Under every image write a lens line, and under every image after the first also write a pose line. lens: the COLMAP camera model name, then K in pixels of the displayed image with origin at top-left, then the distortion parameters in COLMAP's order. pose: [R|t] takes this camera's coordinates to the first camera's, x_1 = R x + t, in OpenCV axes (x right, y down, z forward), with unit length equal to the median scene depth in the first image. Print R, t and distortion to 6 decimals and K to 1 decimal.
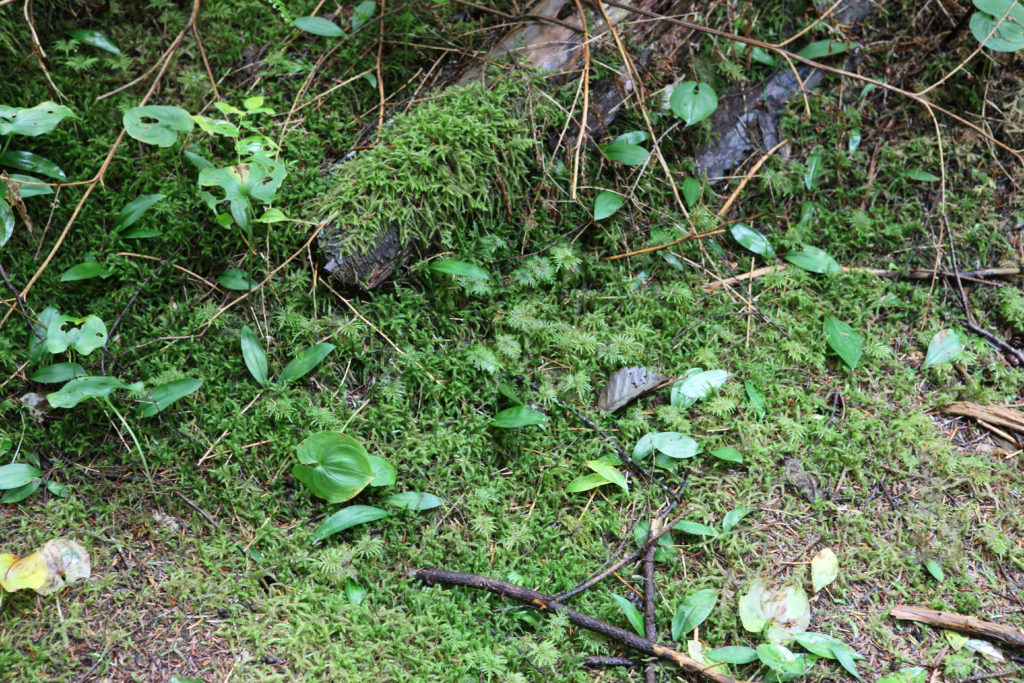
lens RADIAL K [[1992.9, 0, 512.9], [0, 1992.9, 341.7], [0, 0, 1]] dist [0.241409, 0.000000]
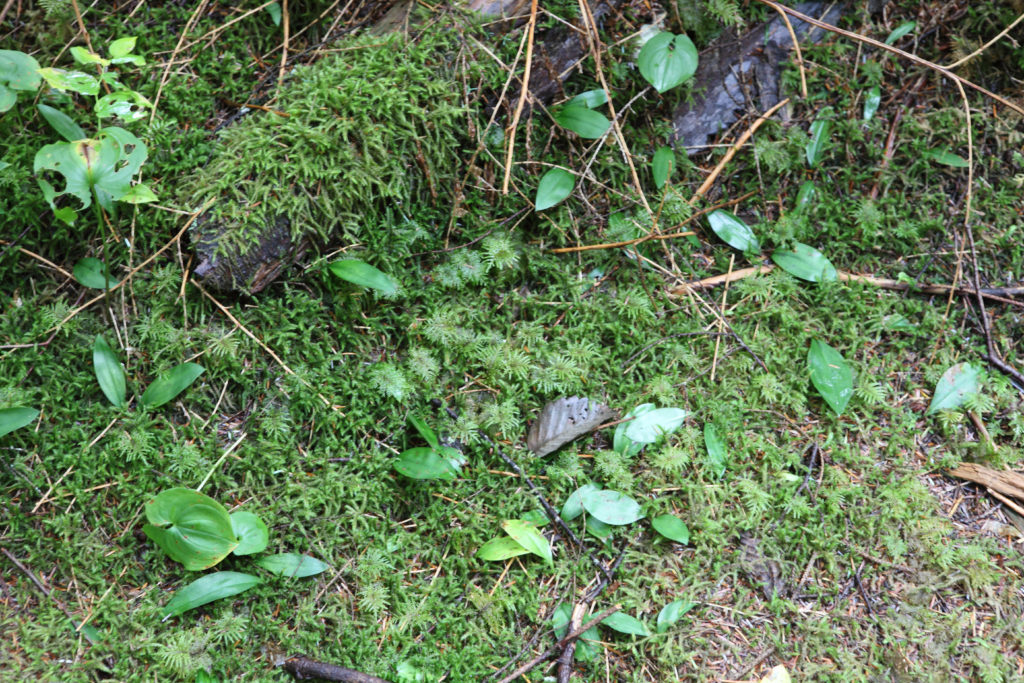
lens RADIAL K [[1992.9, 0, 510.1], [0, 1992.9, 340.8], [0, 0, 1]] dist [0.241409, 0.000000]
pose [[0.997456, 0.041752, -0.057774, 0.081747], [-0.031590, 0.985485, 0.166796, -0.147541], [0.063900, -0.164546, 0.984297, 0.193284]]
